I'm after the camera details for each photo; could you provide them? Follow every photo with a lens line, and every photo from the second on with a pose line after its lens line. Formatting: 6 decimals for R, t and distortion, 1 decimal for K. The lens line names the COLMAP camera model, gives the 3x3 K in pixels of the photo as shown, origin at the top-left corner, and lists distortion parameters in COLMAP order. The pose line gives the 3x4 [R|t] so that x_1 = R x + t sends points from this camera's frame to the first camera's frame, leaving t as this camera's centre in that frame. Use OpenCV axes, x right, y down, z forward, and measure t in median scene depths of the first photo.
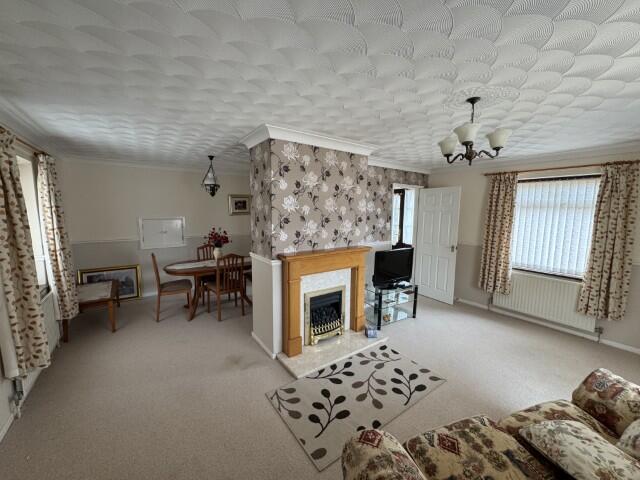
lens RADIAL K [[257.1, 0, 319.5], [0, 257.1, 238.7], [0, 0, 1]] dist [-0.002207, -0.000096]
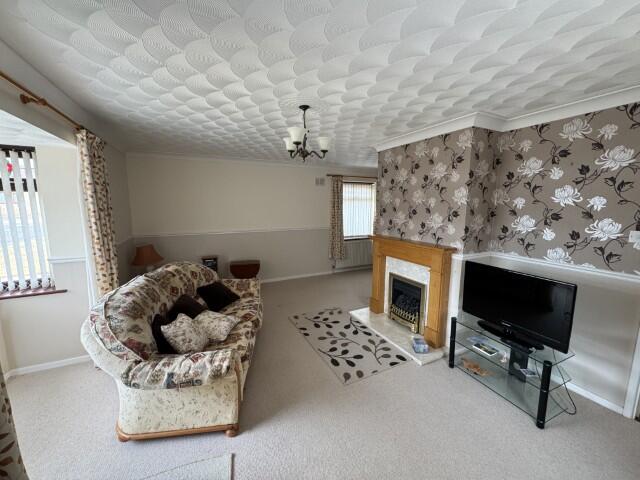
lens RADIAL K [[257.1, 0, 320.7], [0, 257.1, 239.7], [0, 0, 1]] dist [-0.002207, -0.000096]
pose [[-0.166008, 0.128613, -0.977701, 1.145688], [-0.118779, 0.981632, 0.149298, -0.075250], [0.978945, 0.140915, -0.147683, 0.833899]]
